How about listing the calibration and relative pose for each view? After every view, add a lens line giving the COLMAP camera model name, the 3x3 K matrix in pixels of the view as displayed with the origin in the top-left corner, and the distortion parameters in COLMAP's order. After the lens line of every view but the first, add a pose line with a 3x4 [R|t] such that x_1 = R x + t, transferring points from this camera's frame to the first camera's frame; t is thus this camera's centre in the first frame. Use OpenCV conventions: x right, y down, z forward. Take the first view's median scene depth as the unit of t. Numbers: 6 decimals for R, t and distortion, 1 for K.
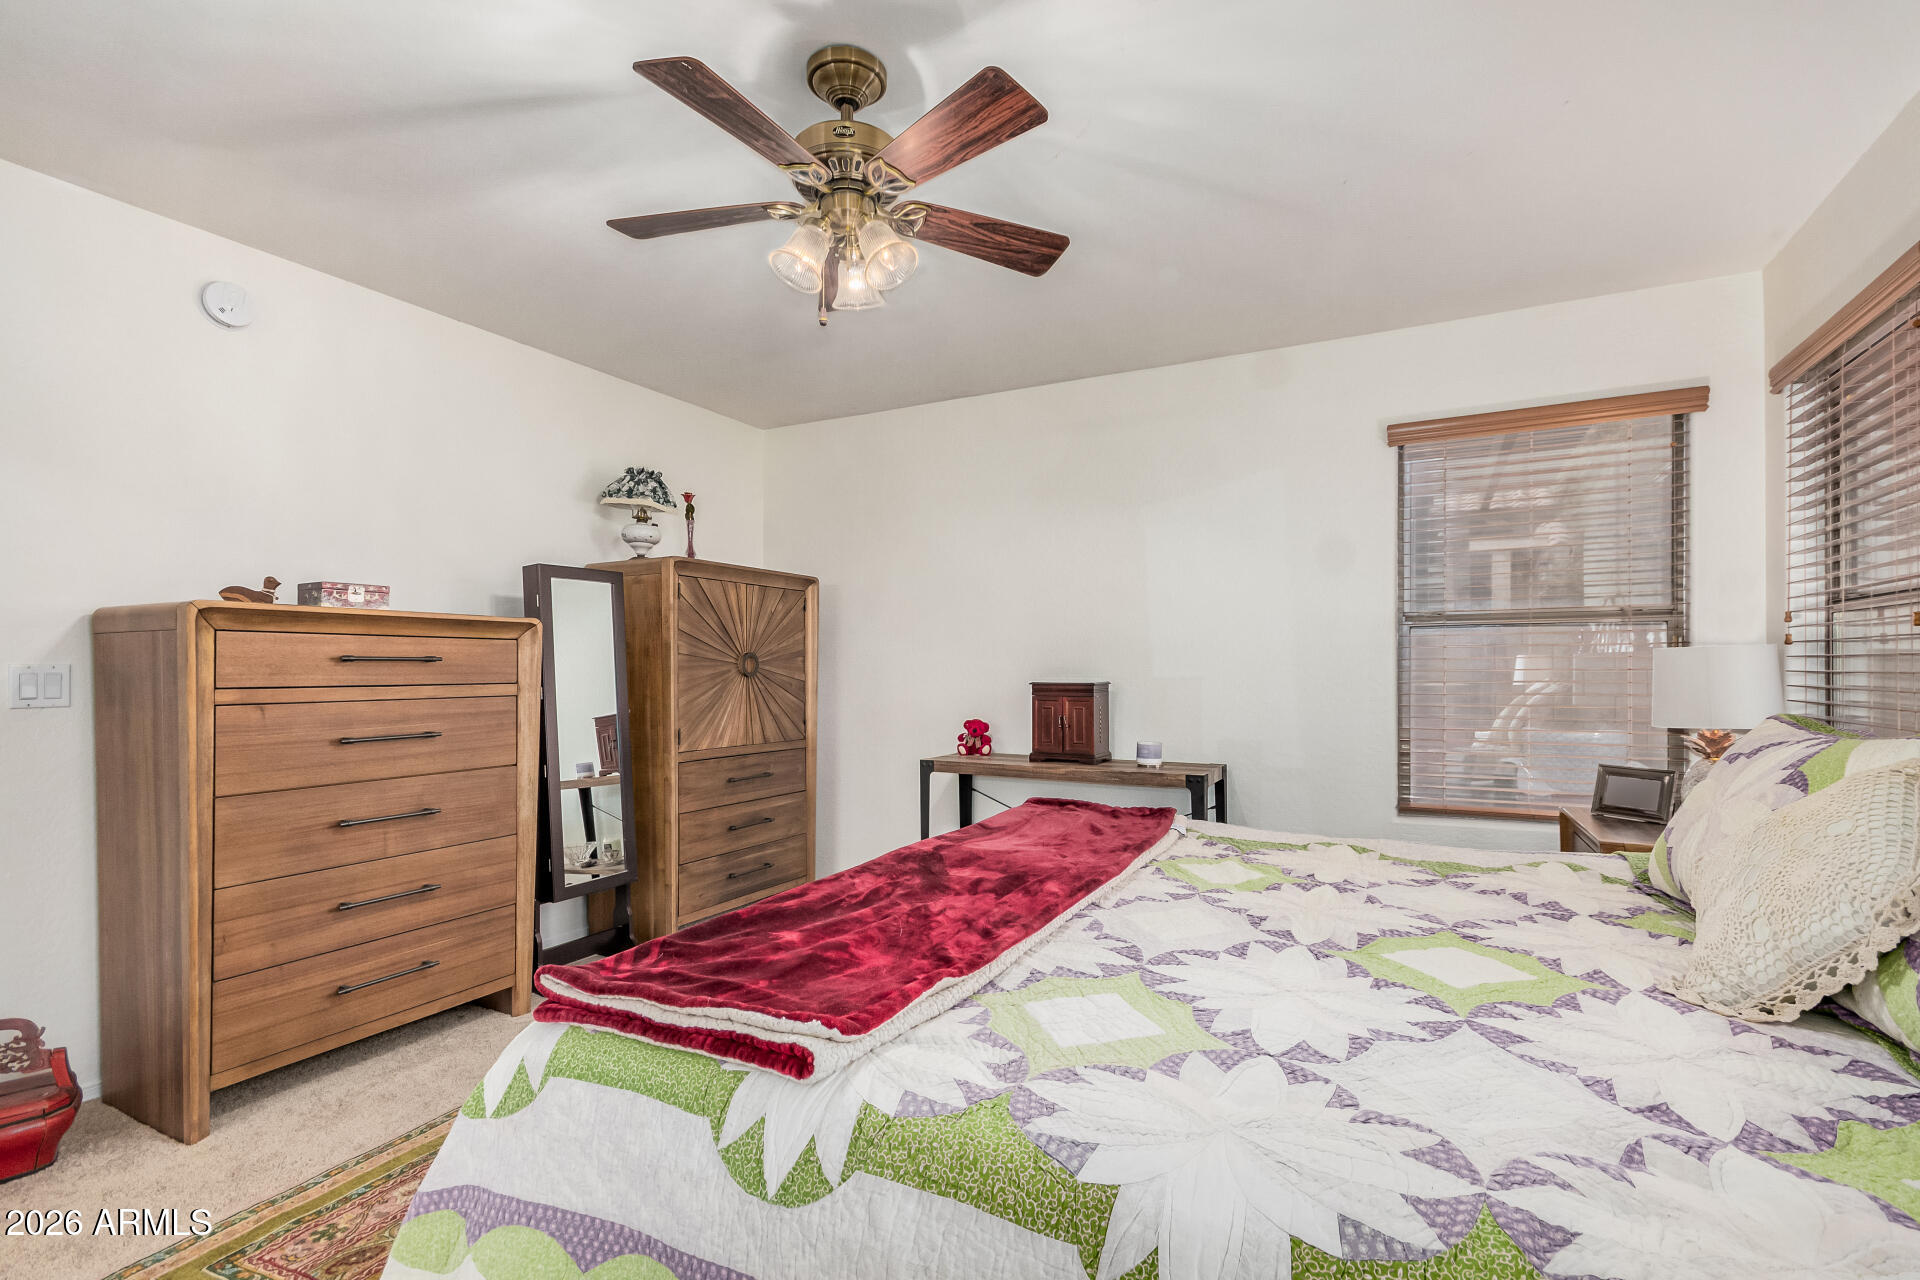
lens RADIAL K [[897.8, 0, 964.0], [0, 897.8, 668.7], [0, 0, 1]] dist [-0.001776, 0.000388]
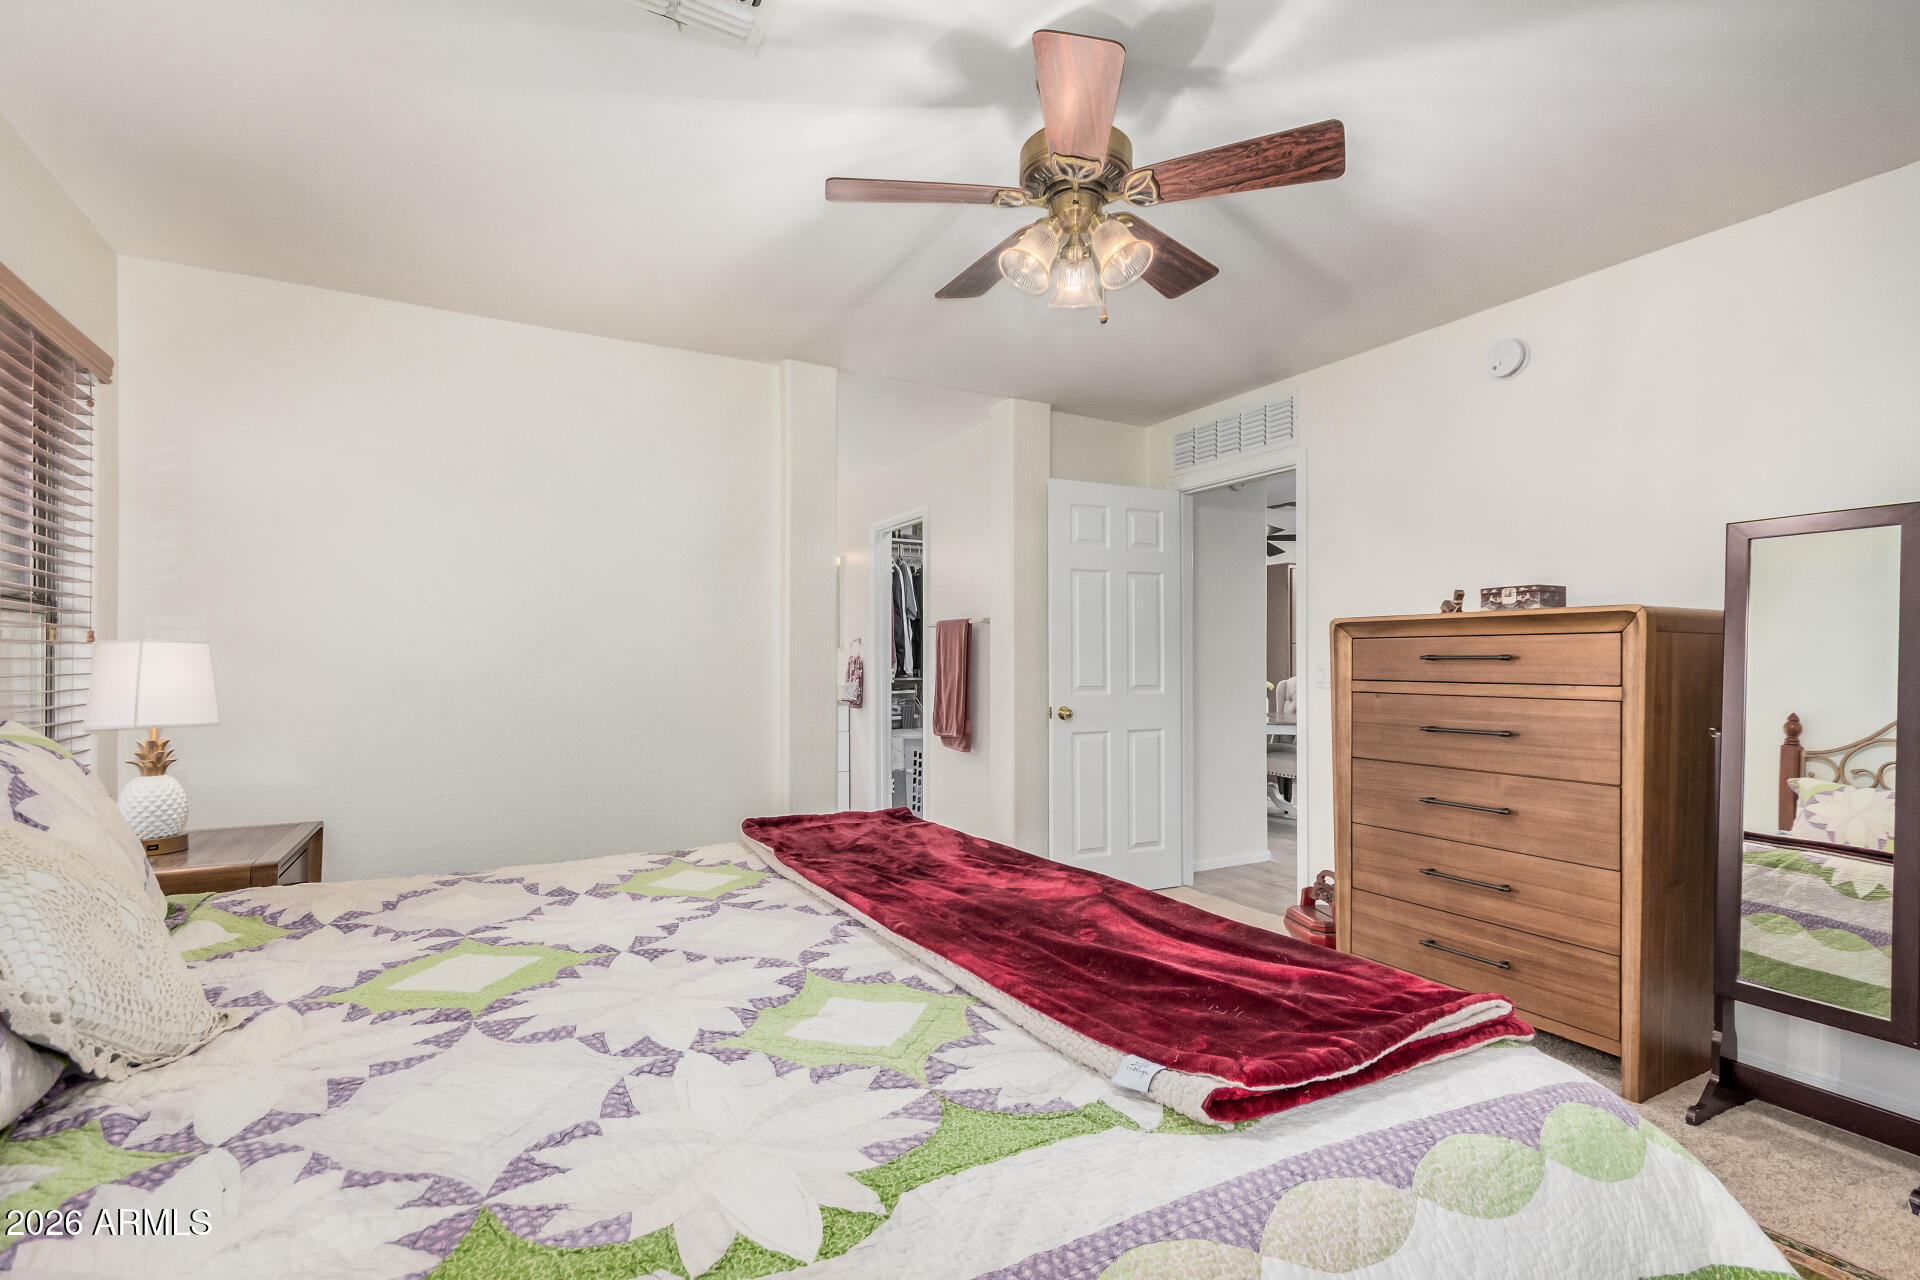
lens RADIAL K [[897.8, 0, 964.0], [0, 897.8, 668.7], [0, 0, 1]] dist [-0.001776, 0.000388]
pose [[-0.553448, 0.009779, -0.832826, 0.796793], [-0.003876, 0.999890, 0.014316, -0.014748], [0.832875, 0.011151, -0.553349, 1.492760]]
